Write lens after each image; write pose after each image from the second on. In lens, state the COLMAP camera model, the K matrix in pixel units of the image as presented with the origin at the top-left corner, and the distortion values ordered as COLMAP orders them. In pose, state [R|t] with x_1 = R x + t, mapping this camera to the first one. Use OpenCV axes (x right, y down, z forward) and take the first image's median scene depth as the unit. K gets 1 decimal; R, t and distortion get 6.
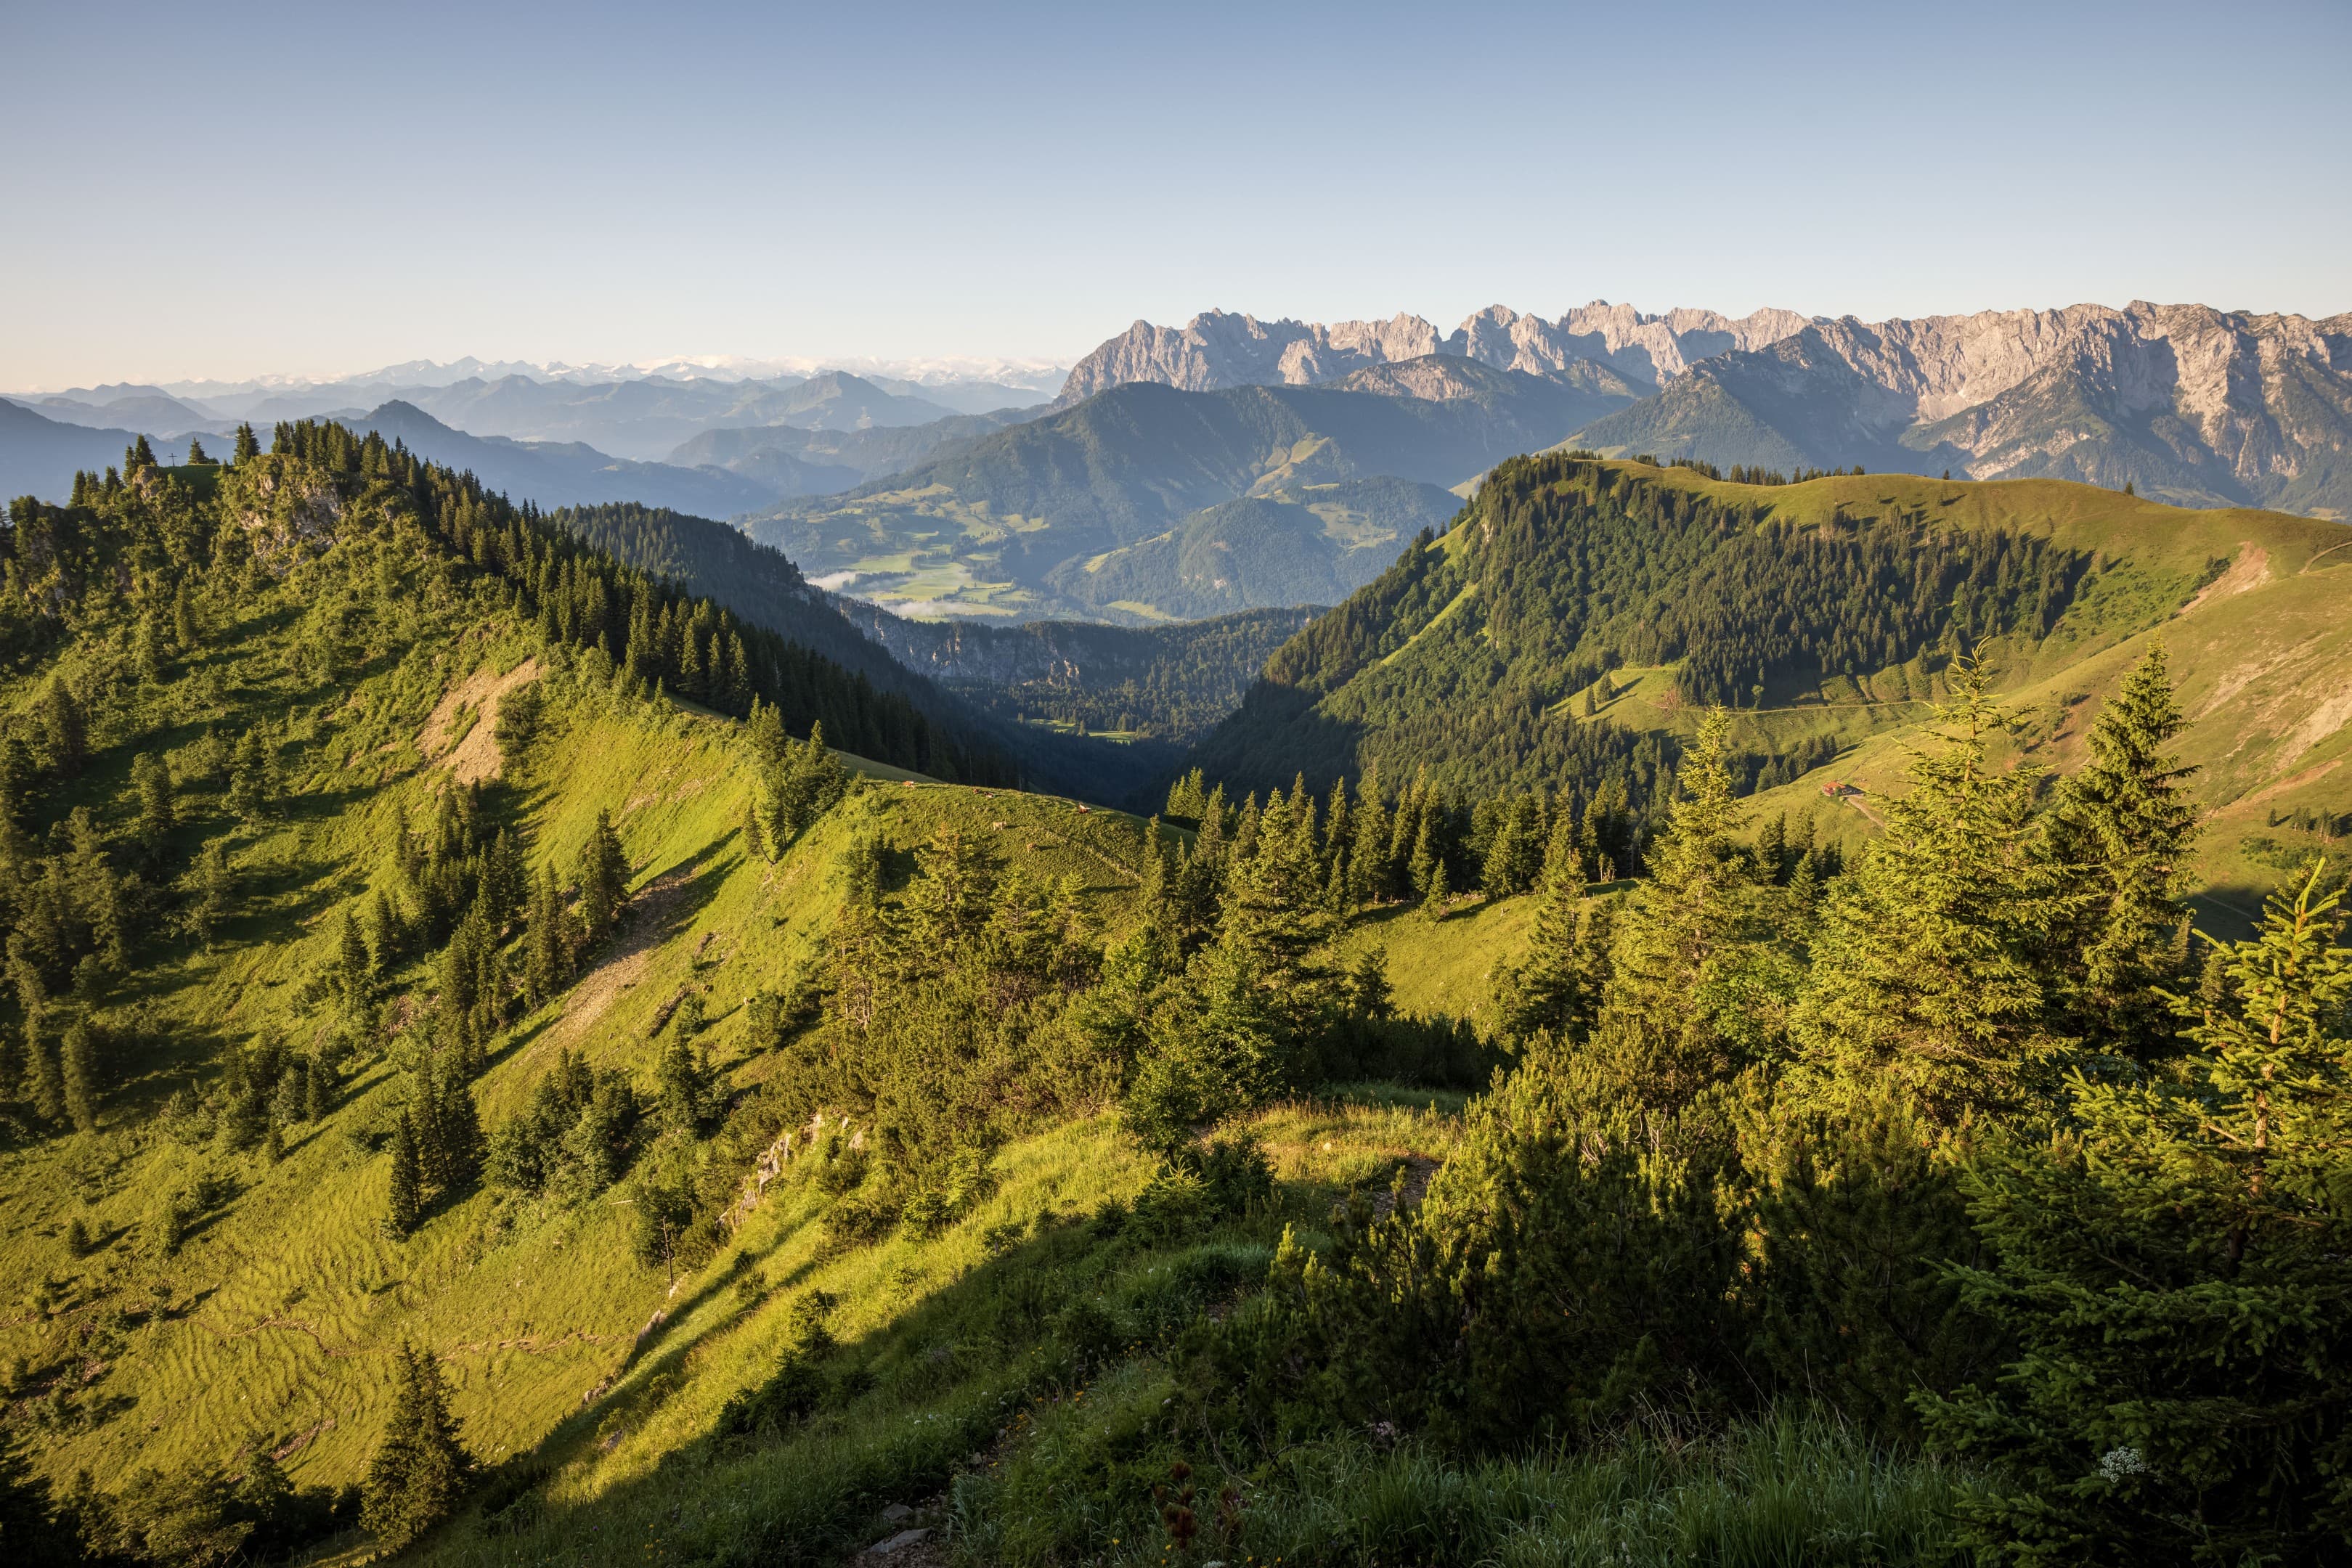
lens RADIAL K [[1818.1, 0, 1172.3], [0, 1818.1, 777.8], [0, 0, 1]] dist [-0.014705, 0.011750]
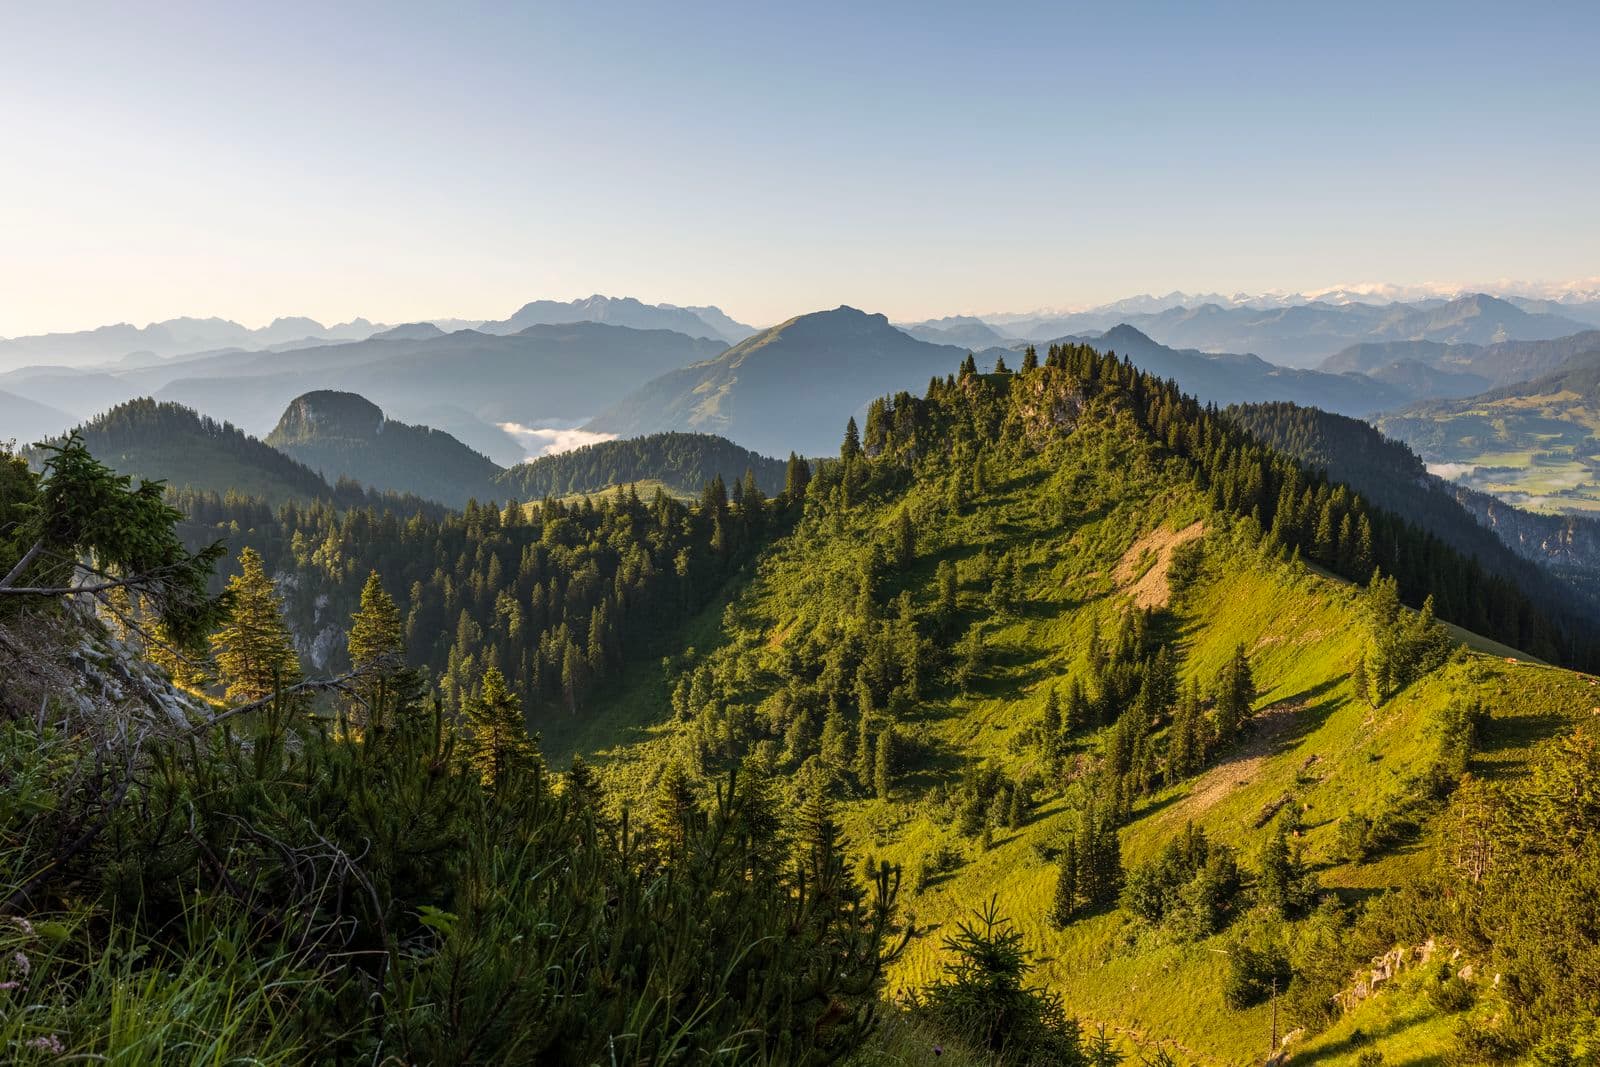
lens RADIAL K [[1237.0, 0, 793.6], [0, 1237.0, 548.9], [0, 0, 1]] dist [-0.014705, 0.011750]
pose [[0.749891, 0.094017, -0.654847, 0.018397], [-0.149271, 0.988370, -0.029034, 0.025217], [0.644501, 0.119522, 0.755204, 0.124518]]
